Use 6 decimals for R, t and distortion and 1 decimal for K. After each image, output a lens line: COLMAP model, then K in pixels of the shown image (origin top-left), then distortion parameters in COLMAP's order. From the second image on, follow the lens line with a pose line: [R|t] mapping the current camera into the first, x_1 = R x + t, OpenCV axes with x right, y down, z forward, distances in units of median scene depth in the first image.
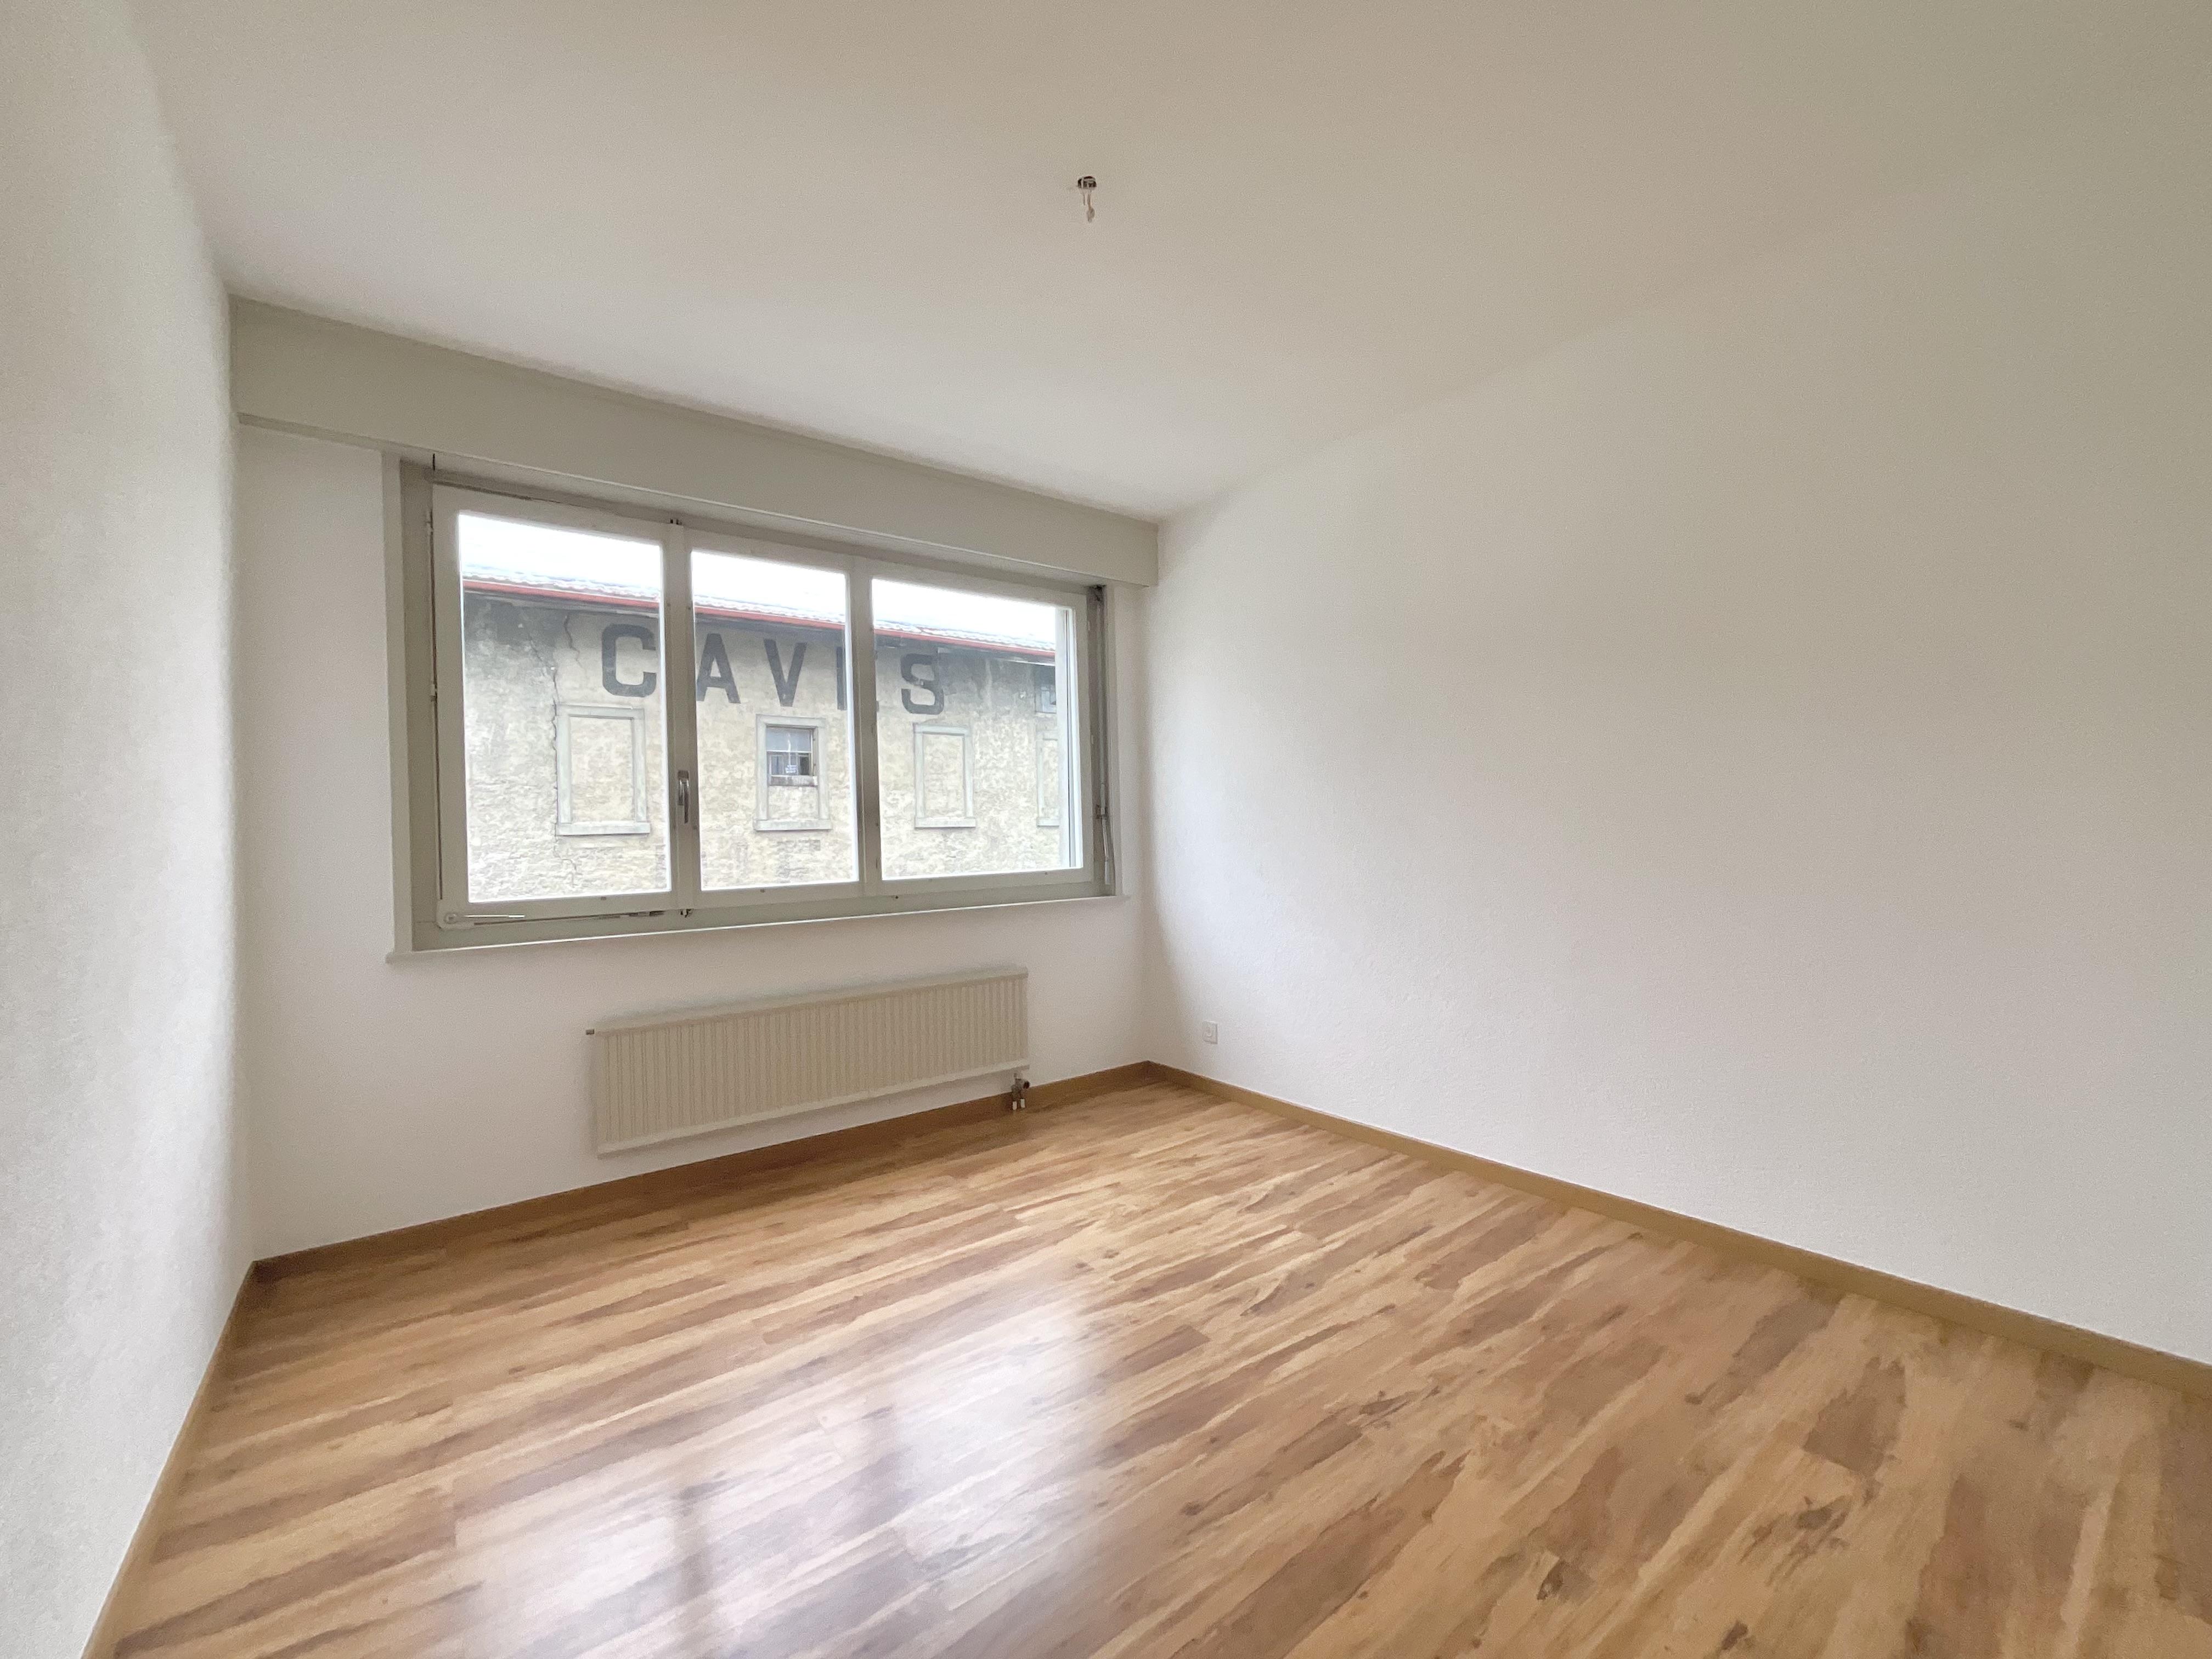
lens RADIAL K [[892.5, 0, 1111.1], [0, 892.5, 828.4], [0, 0, 1]] dist [0.001138, 0.000459]
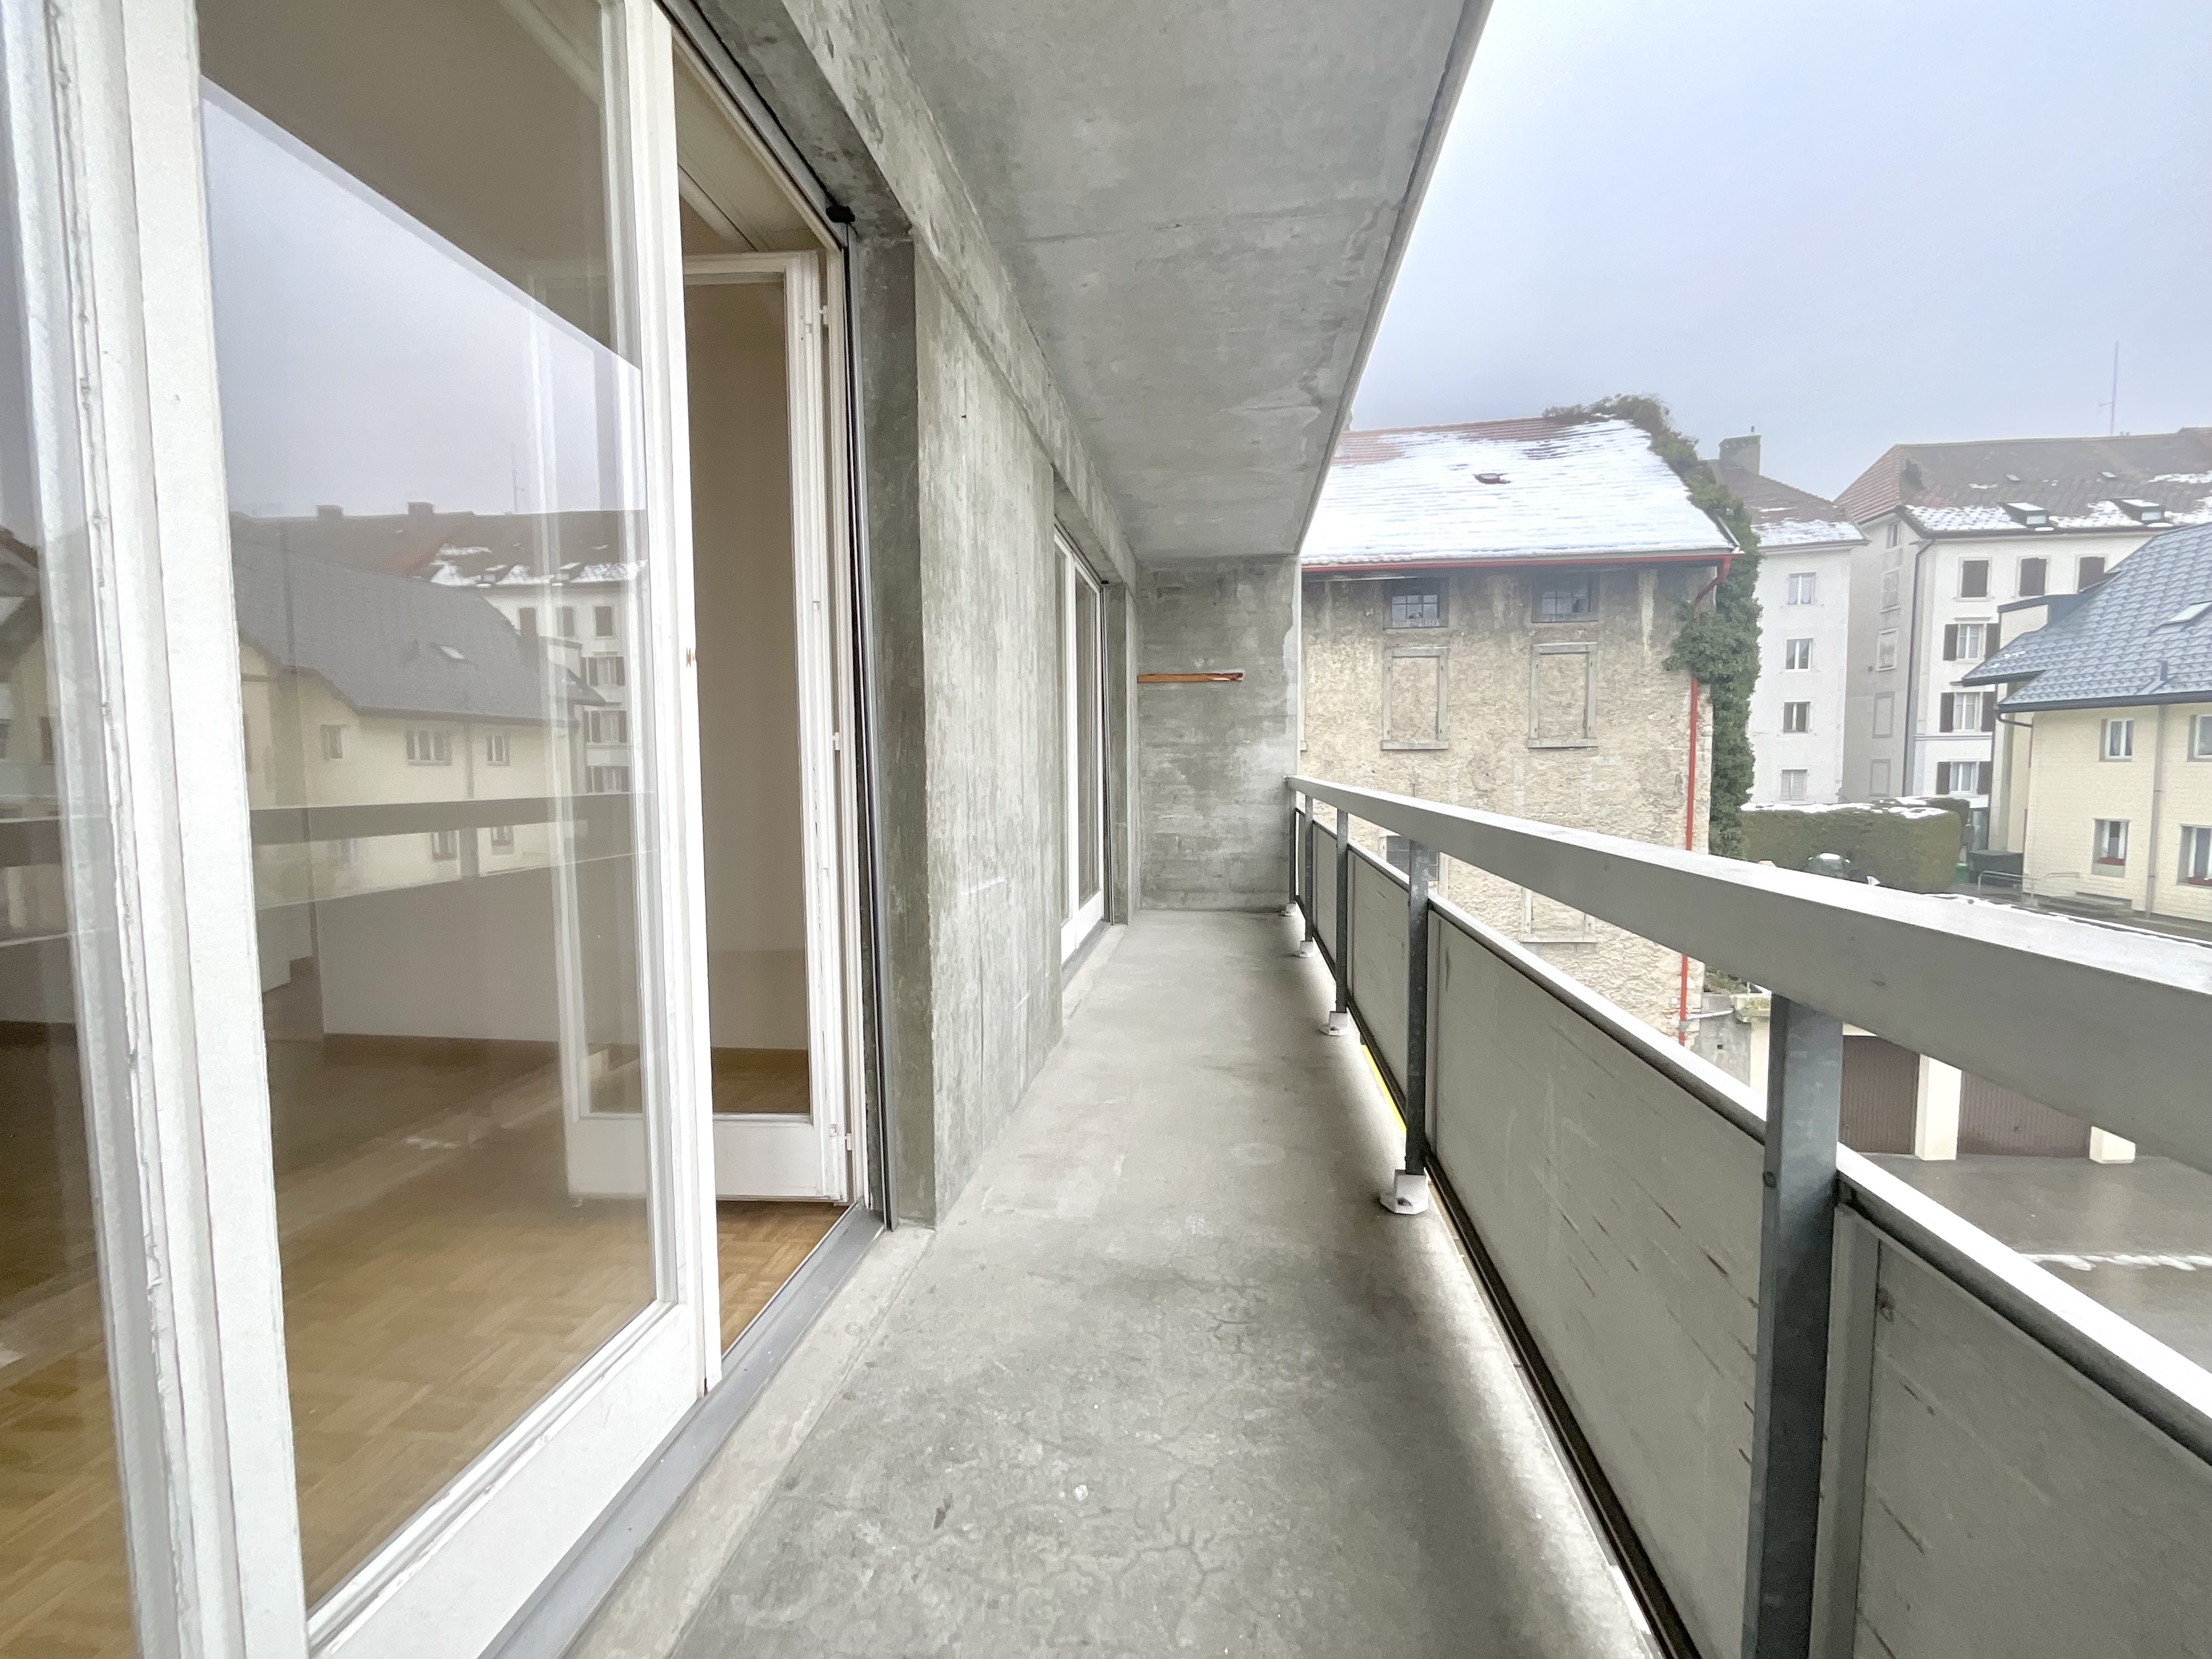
lens RADIAL K [[892.5, 0, 1113.9], [0, 892.5, 828.1], [0, 0, 1]] dist [0.001138, 0.000459]
pose [[0.708658, 0.064242, -0.702621, 0.401292], [-0.002529, 0.996071, 0.088522, -0.002938], [0.705547, -0.060955, 0.706036, 0.116571]]
